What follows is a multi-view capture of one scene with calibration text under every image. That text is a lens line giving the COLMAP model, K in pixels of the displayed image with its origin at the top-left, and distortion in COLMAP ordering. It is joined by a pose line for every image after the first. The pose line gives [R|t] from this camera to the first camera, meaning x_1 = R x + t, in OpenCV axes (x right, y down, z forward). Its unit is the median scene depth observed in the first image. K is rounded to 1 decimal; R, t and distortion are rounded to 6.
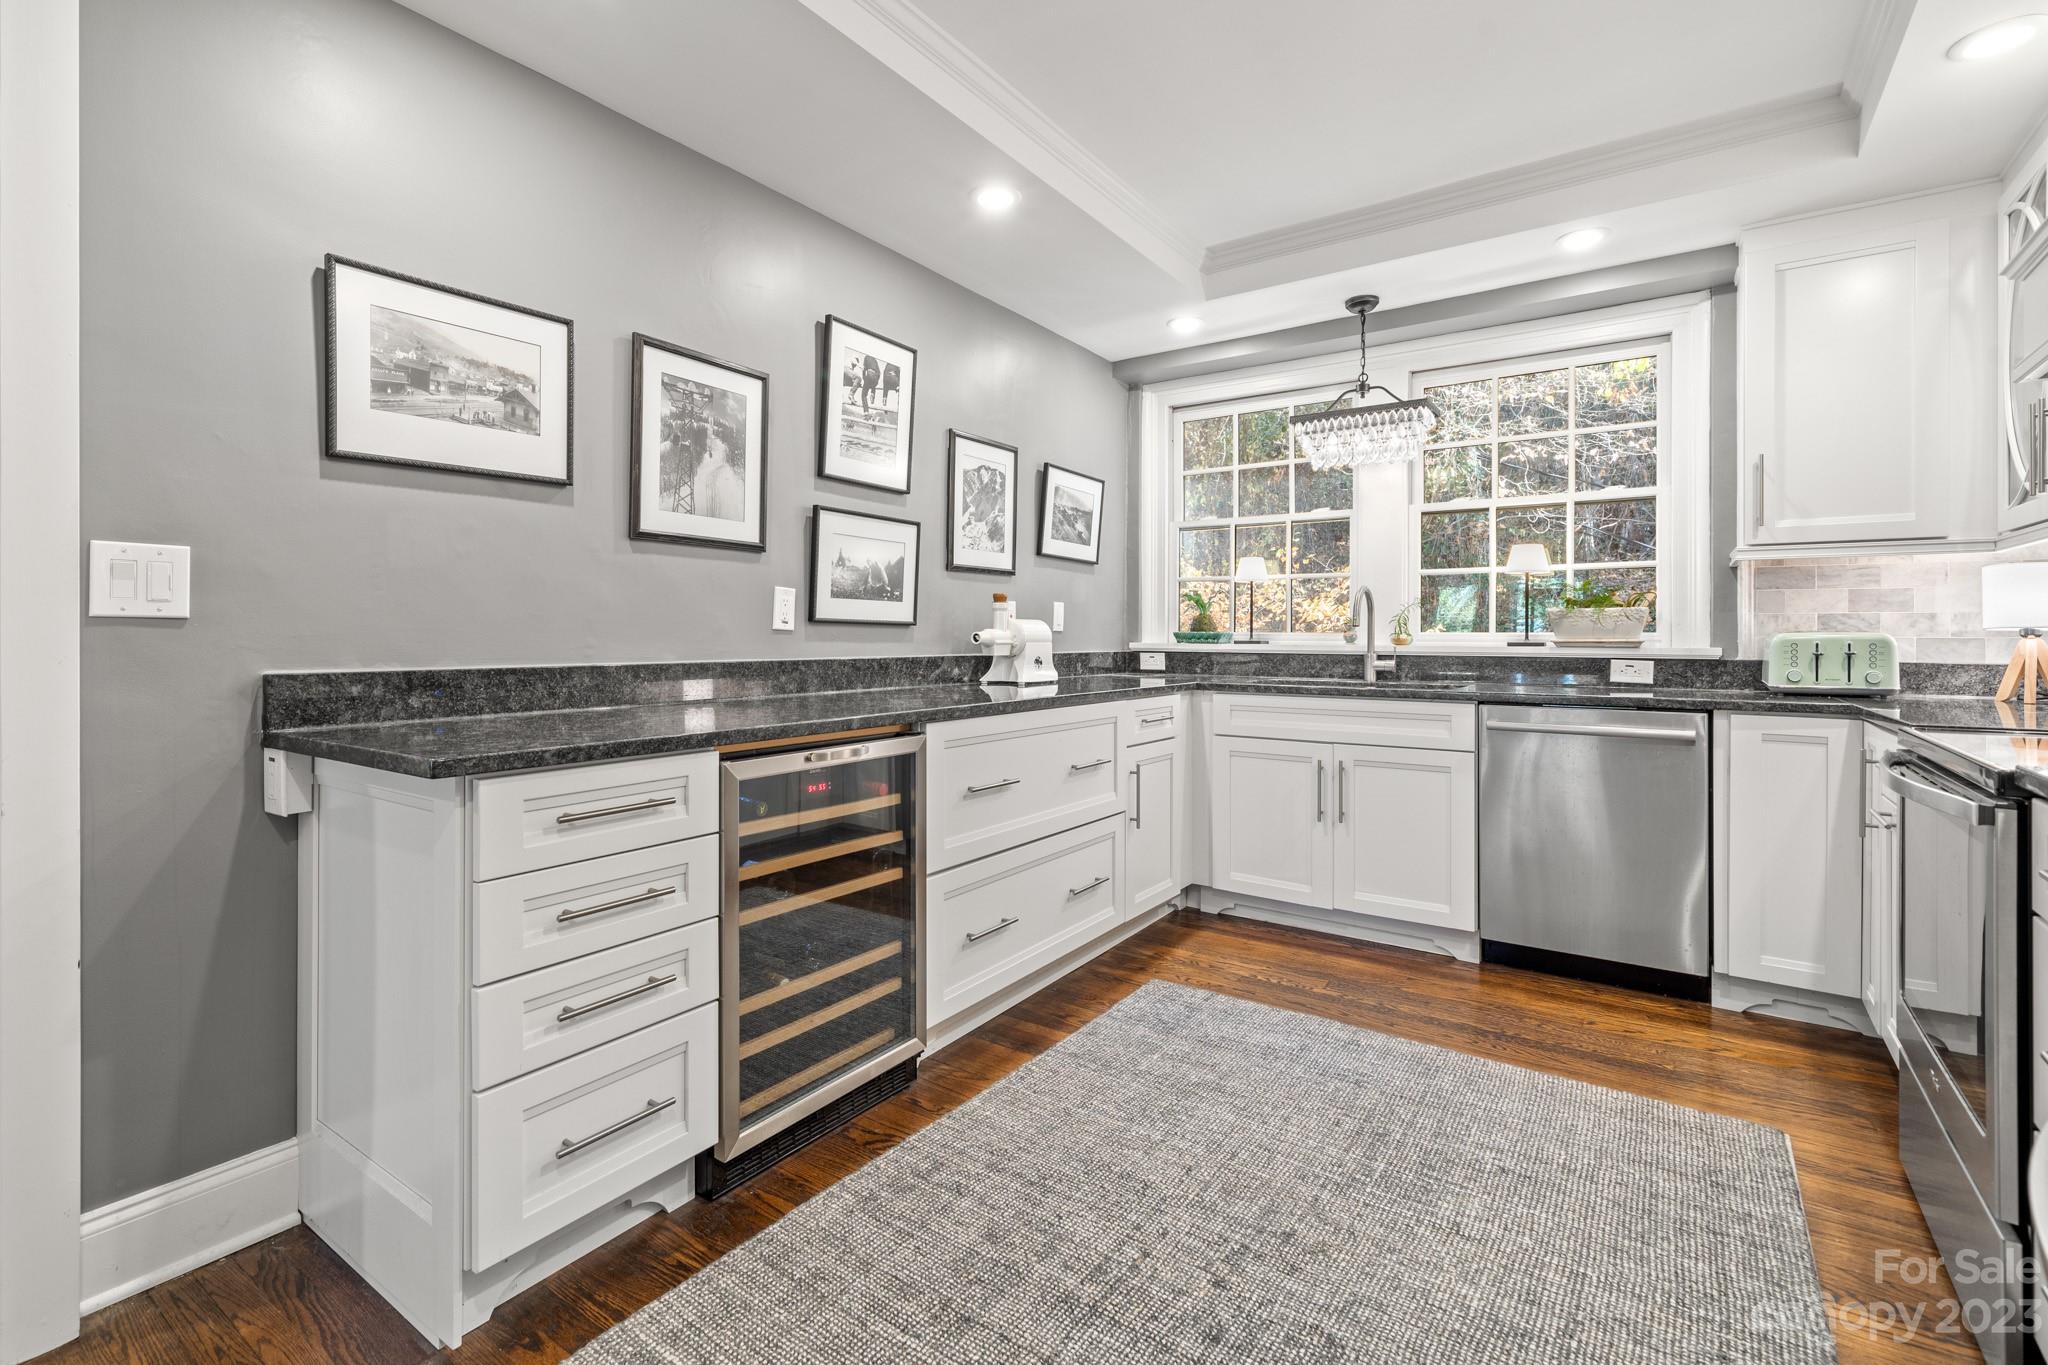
lens RADIAL K [[932.2, 0, 988.3], [0, 932.2, 637.6], [0, 0, 1]] dist [0.000949, -0.000058]
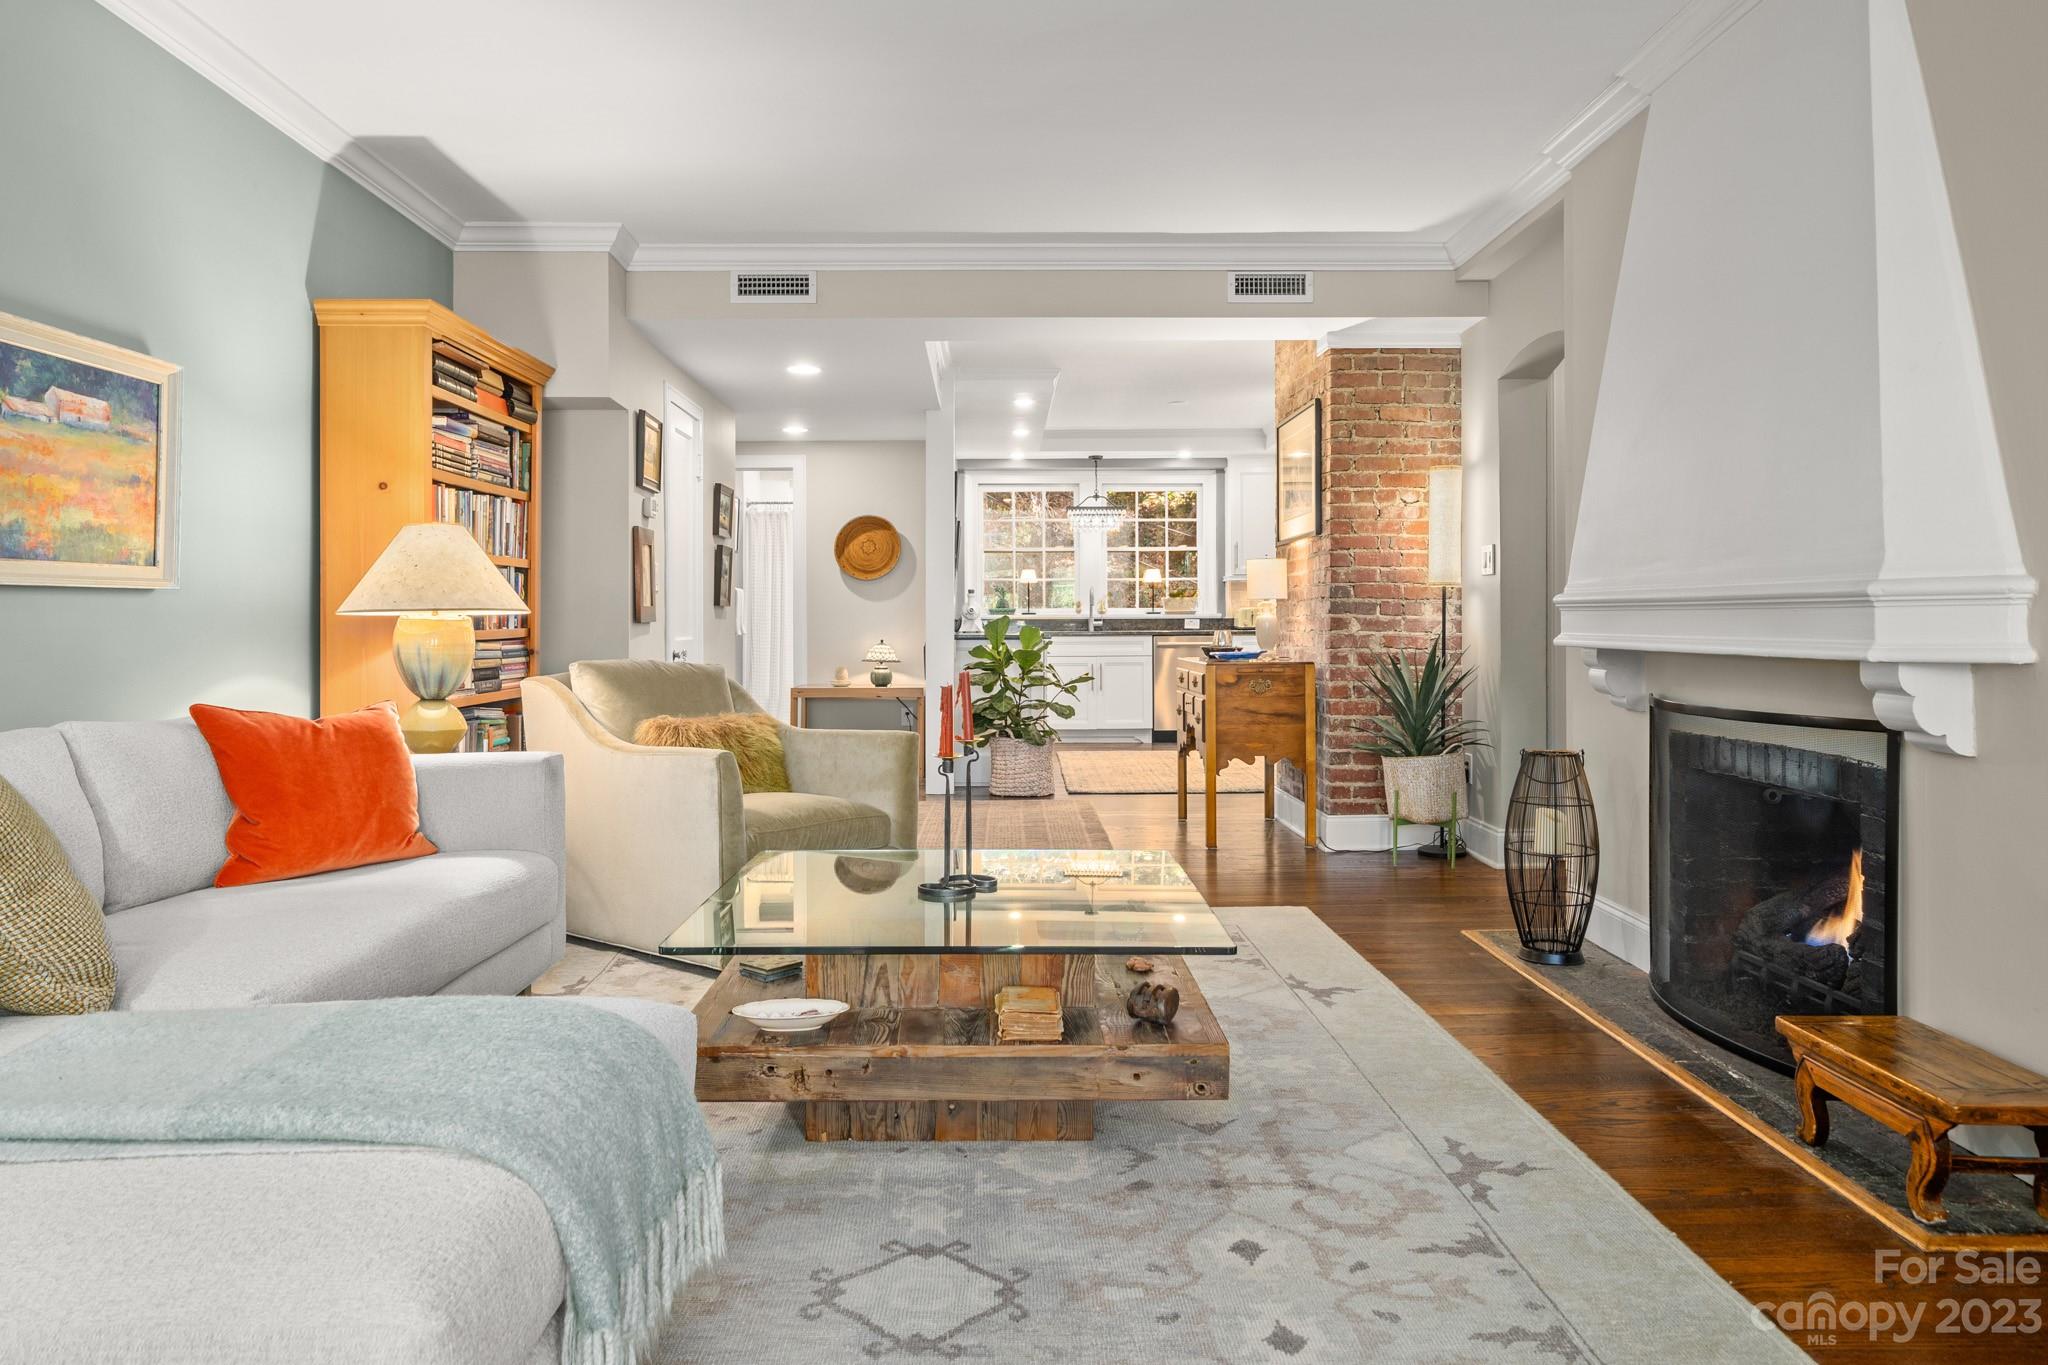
lens RADIAL K [[1367.6, 0, 1013.6], [0, 1367.6, 626.4], [0, 0, 1]] dist [-0.001397, -0.000177]
pose [[0.804044, -0.007290, 0.594526, -1.841497], [0.008772, 0.999961, 0.000398, 0.038349], [-0.594506, 0.004895, 0.804077, -1.621700]]
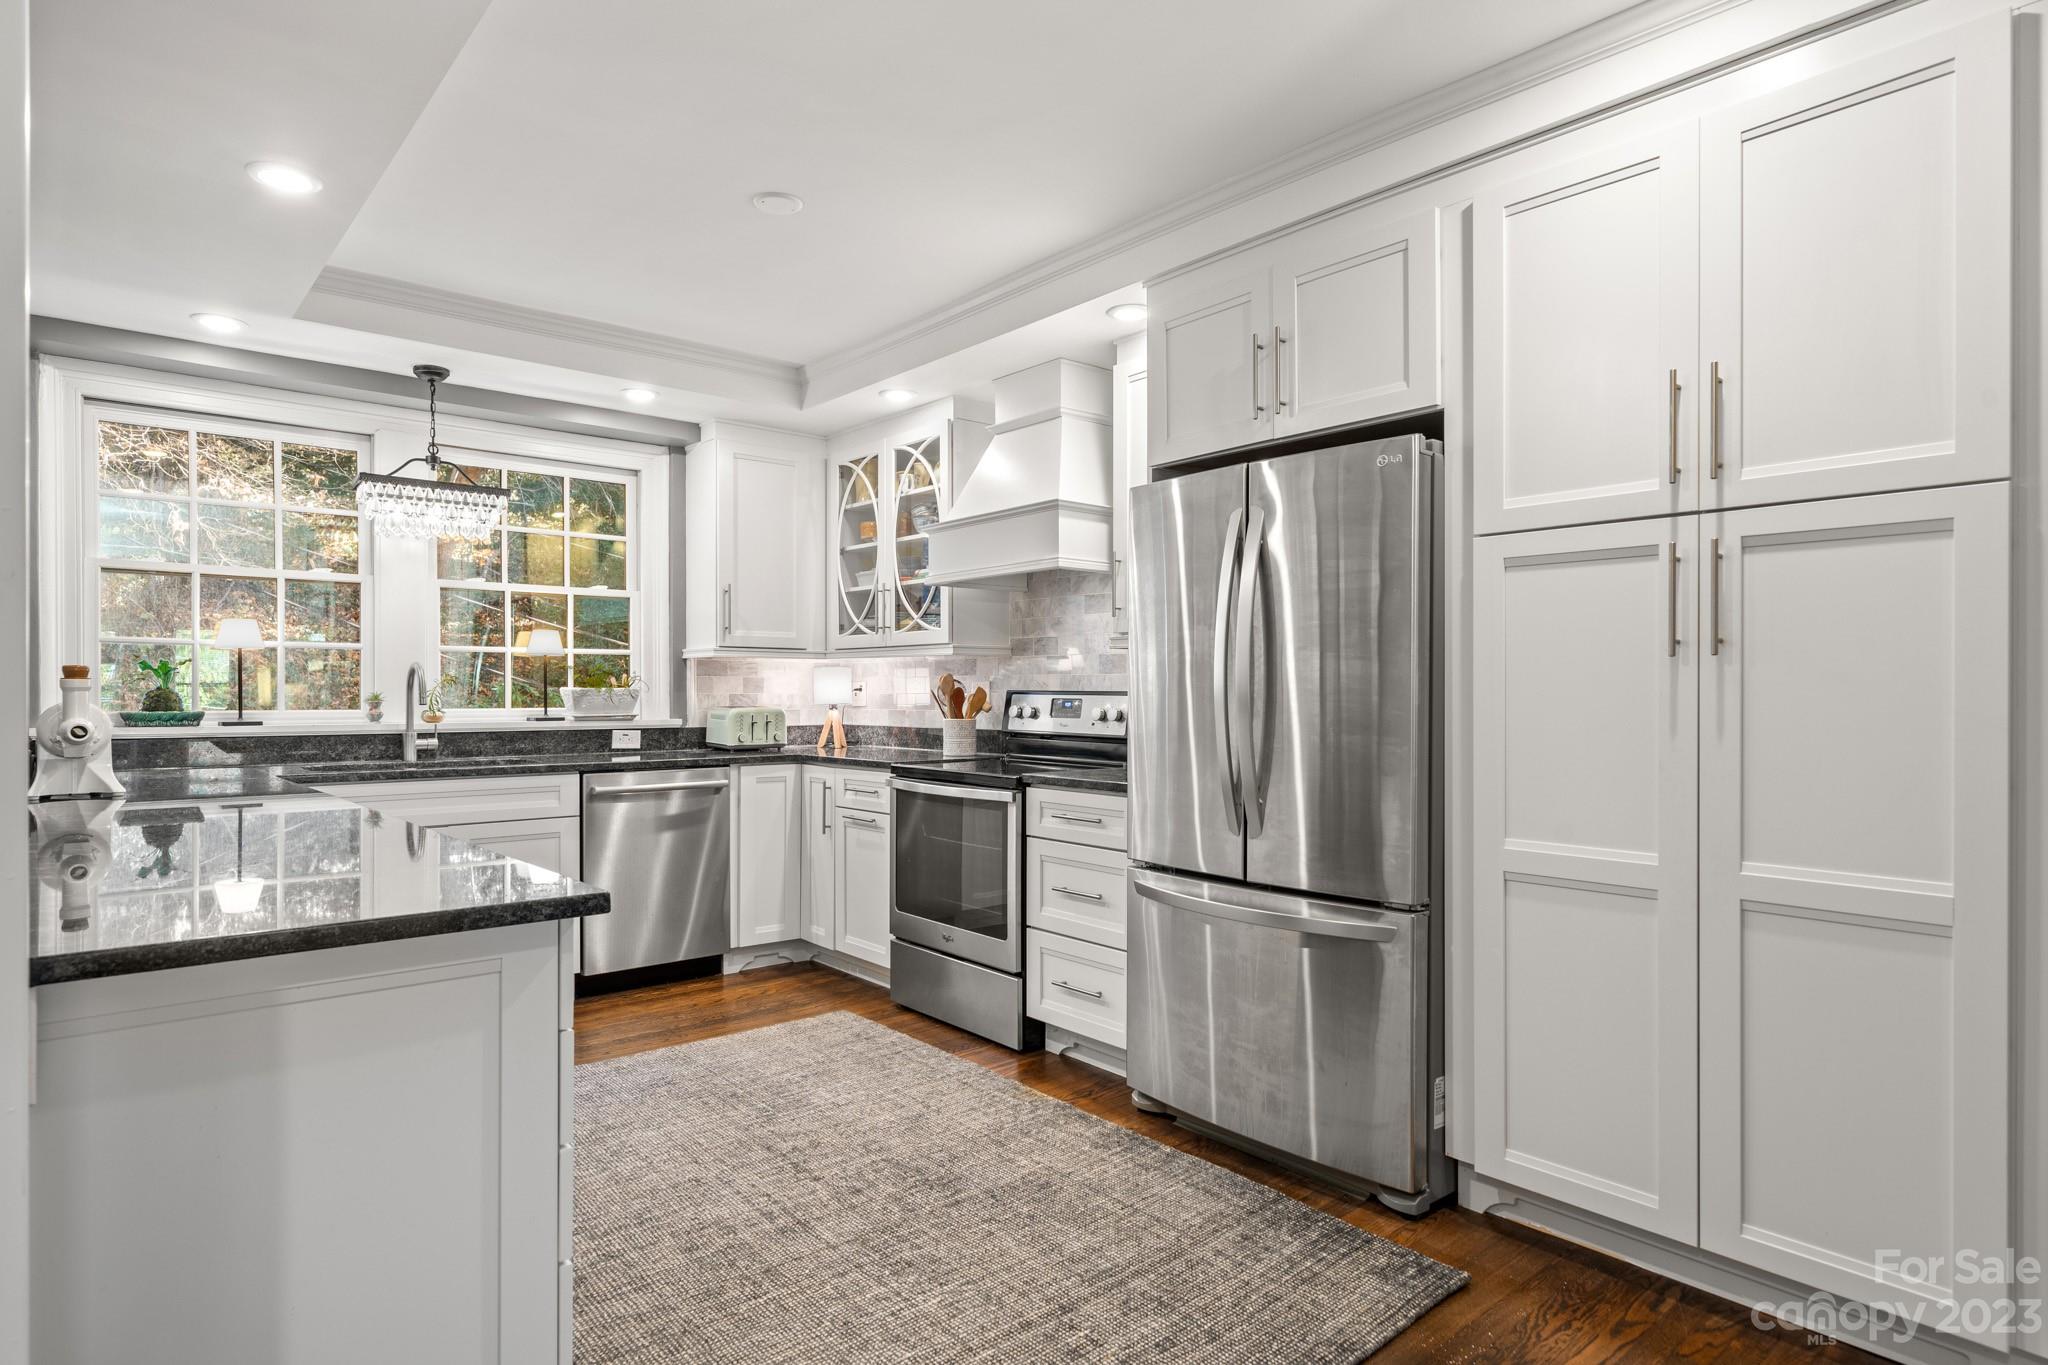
lens RADIAL K [[1126.5, 0, 1024.3], [0, 1126.5, 698.9], [0, 0, 1]] dist [0.001564, 0.000388]
pose [[0.235388, -0.008625, 0.971863, -0.660435], [0.002753, 0.999963, 0.008208, -0.029220], [-0.971898, 0.000744, 0.235403, 0.136009]]
